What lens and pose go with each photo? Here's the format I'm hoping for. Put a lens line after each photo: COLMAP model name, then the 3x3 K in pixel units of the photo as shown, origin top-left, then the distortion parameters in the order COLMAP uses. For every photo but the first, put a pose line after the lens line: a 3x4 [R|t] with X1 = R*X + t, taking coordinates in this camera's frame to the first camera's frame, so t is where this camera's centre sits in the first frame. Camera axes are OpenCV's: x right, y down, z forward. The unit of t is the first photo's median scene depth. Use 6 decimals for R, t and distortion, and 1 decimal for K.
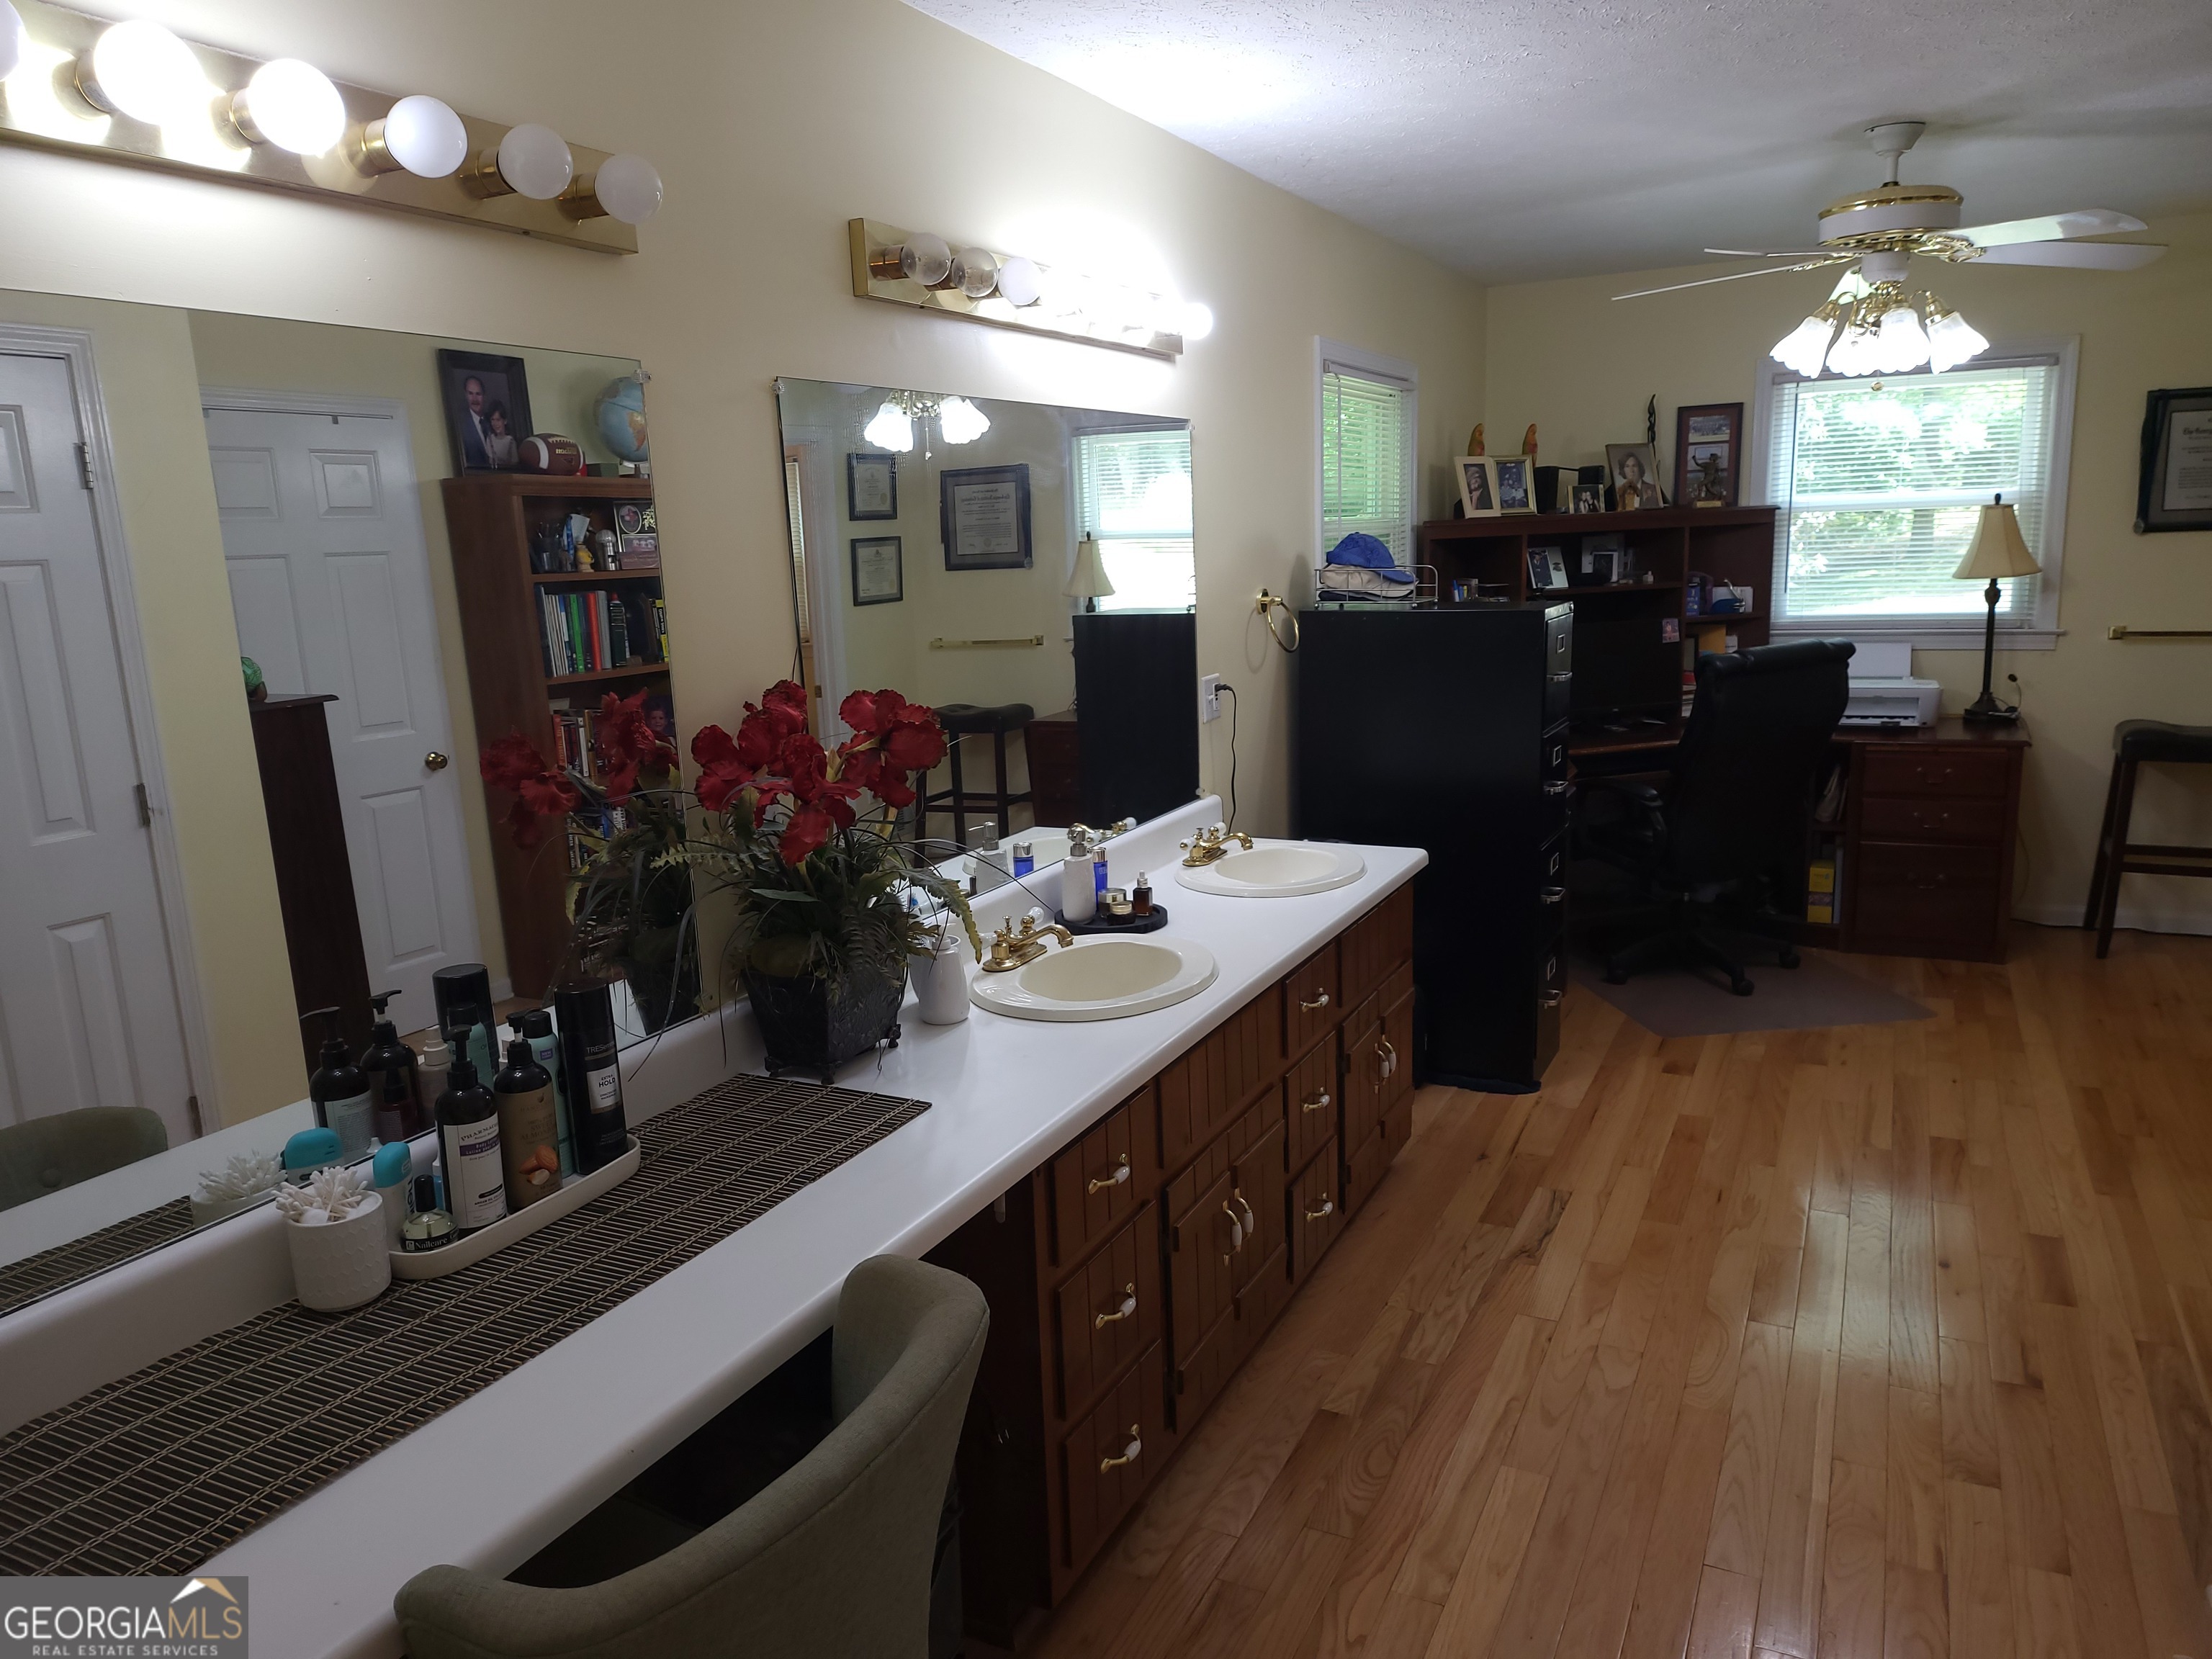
lens RADIAL K [[1543.6, 0, 1108.3], [0, 1543.6, 863.9], [0, 0, 1]] dist [0.079100, -0.087702]
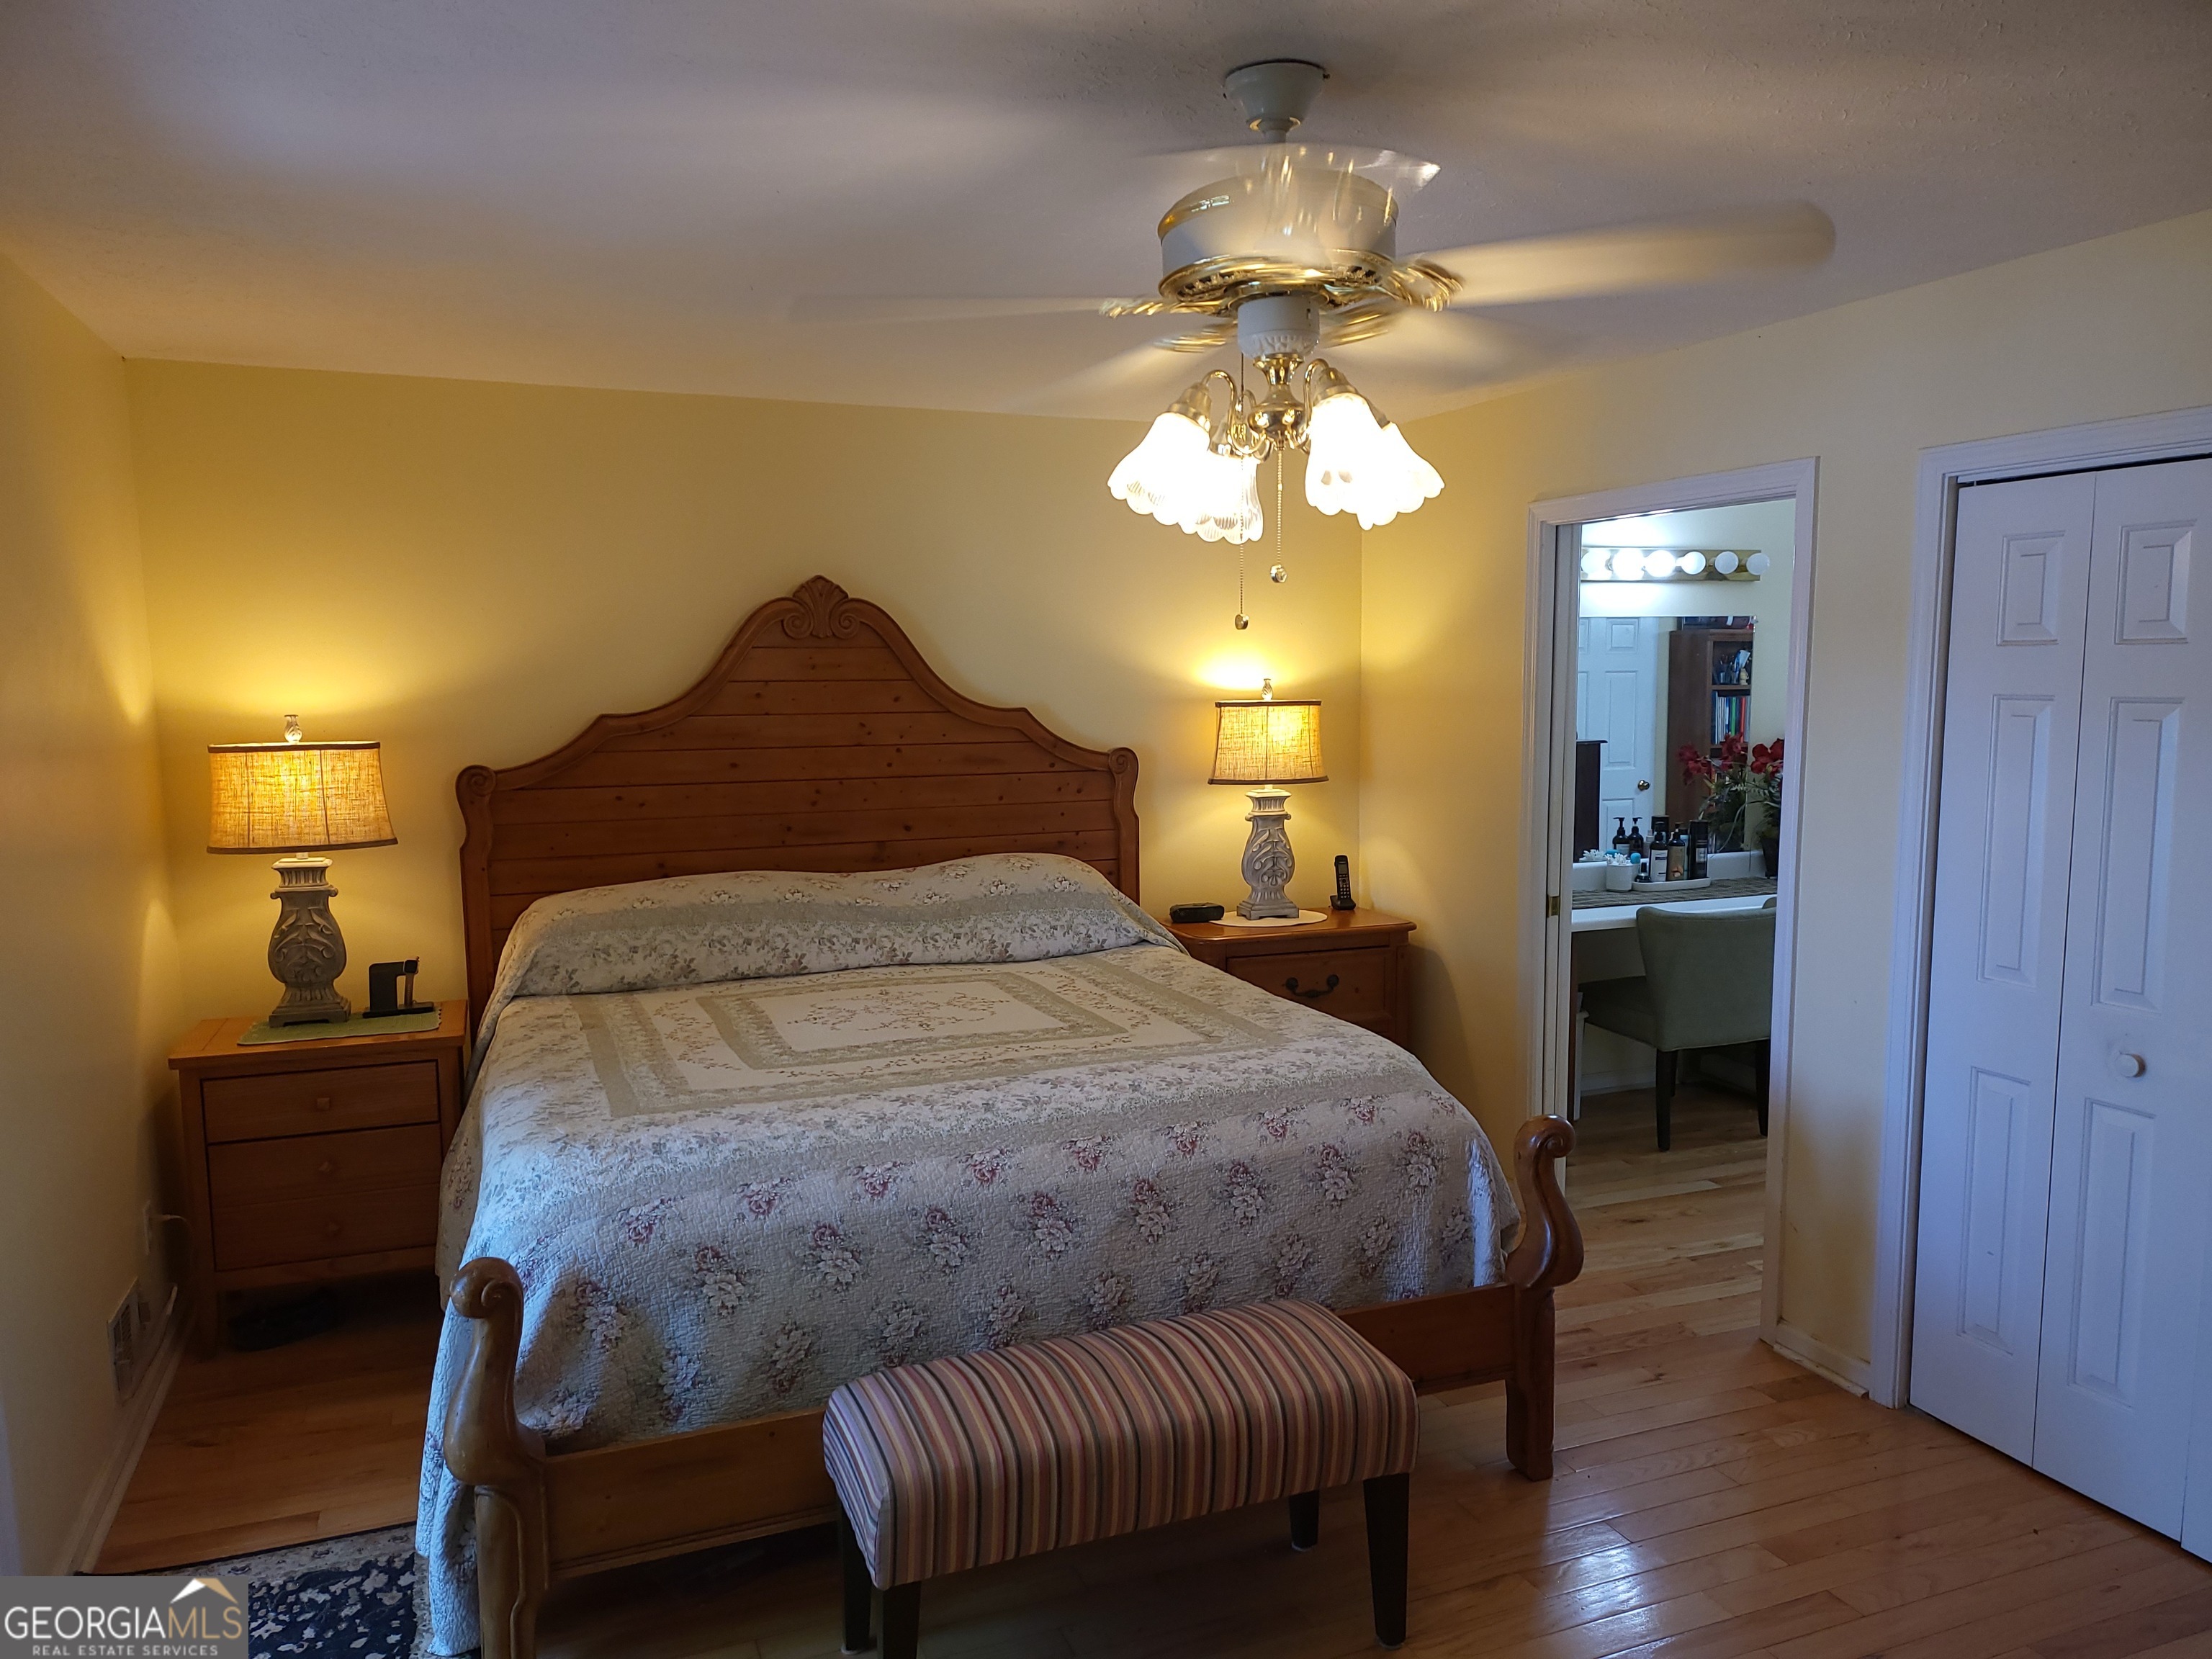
lens RADIAL K [[1543.6, 0, 1108.3], [0, 1543.6, 863.9], [0, 0, 1]] dist [0.079100, -0.087702]
pose [[0.749032, 0.114531, -0.652559, 0.712838], [-0.156552, 0.987649, -0.006354, 0.321893], [0.643772, 0.106919, 0.757711, -1.834990]]
